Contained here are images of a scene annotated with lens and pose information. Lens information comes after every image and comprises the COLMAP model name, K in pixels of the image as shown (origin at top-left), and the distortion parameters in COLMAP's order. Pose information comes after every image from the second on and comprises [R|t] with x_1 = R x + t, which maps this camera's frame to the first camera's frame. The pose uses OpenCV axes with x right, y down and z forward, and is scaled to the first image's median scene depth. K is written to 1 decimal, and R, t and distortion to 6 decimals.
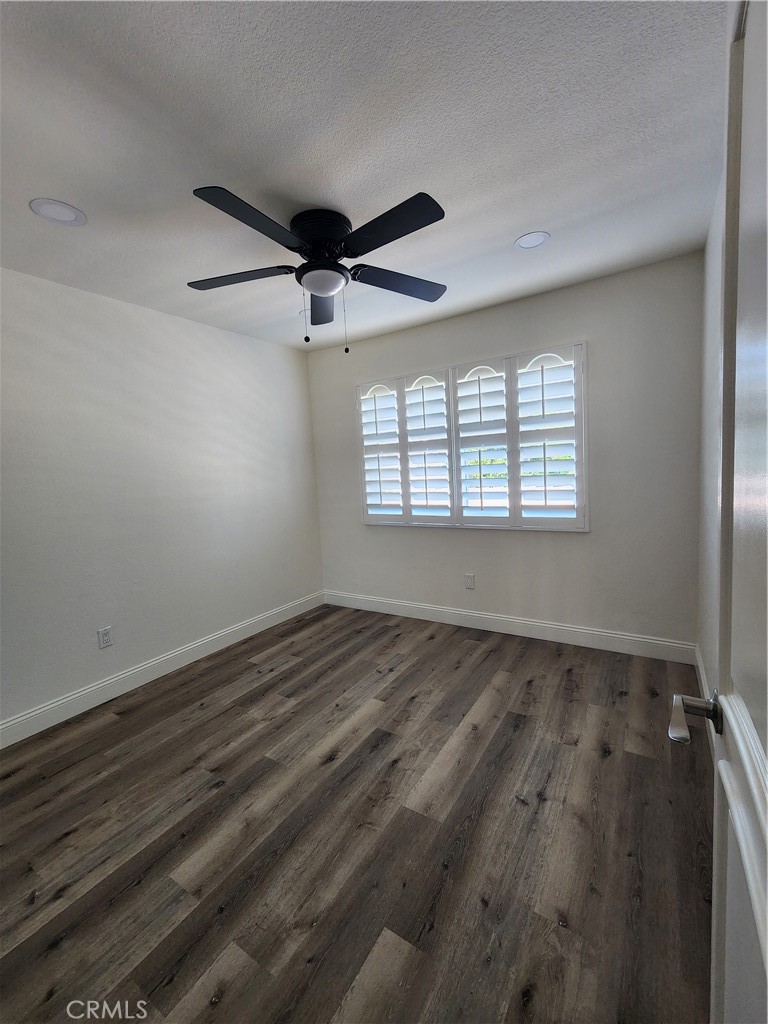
lens RADIAL K [[421.3, 0, 386.1], [0, 421.3, 504.8], [0, 0, 1]] dist [0.003022, -0.002056]
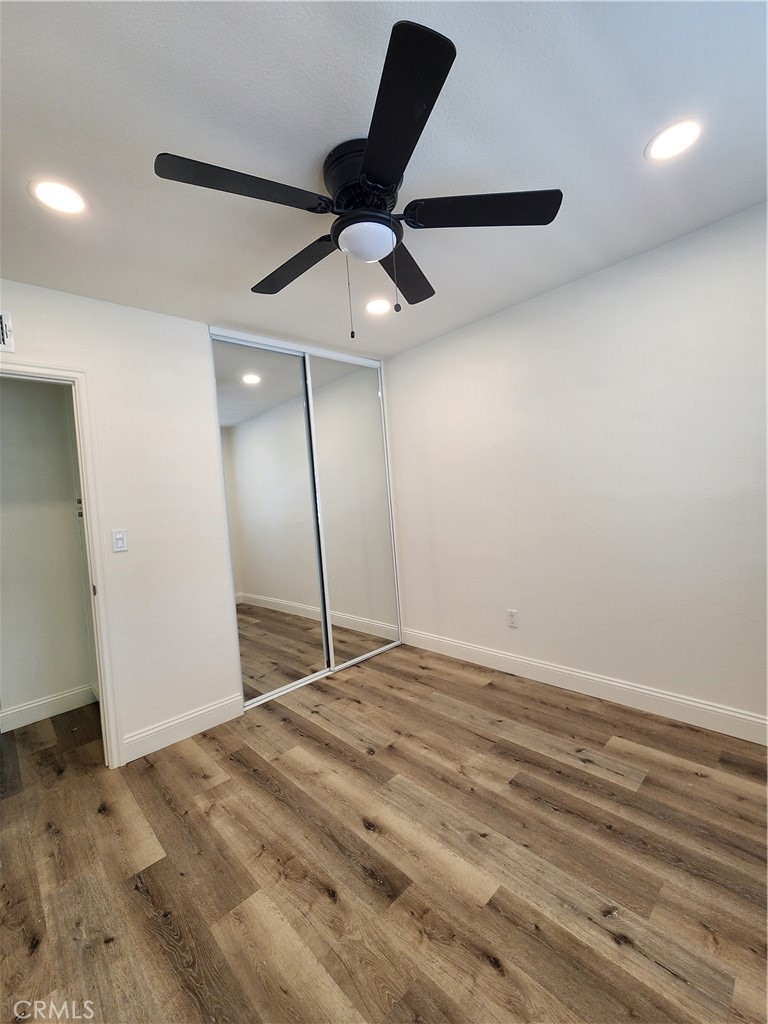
lens RADIAL K [[421.3, 0, 386.1], [0, 421.3, 504.8], [0, 0, 1]] dist [0.003022, -0.002056]
pose [[-0.229001, 0.095342, -0.968746, 0.586753], [-0.001306, 0.995161, 0.098250, -0.123902], [0.973425, 0.023764, -0.227768, 1.128916]]
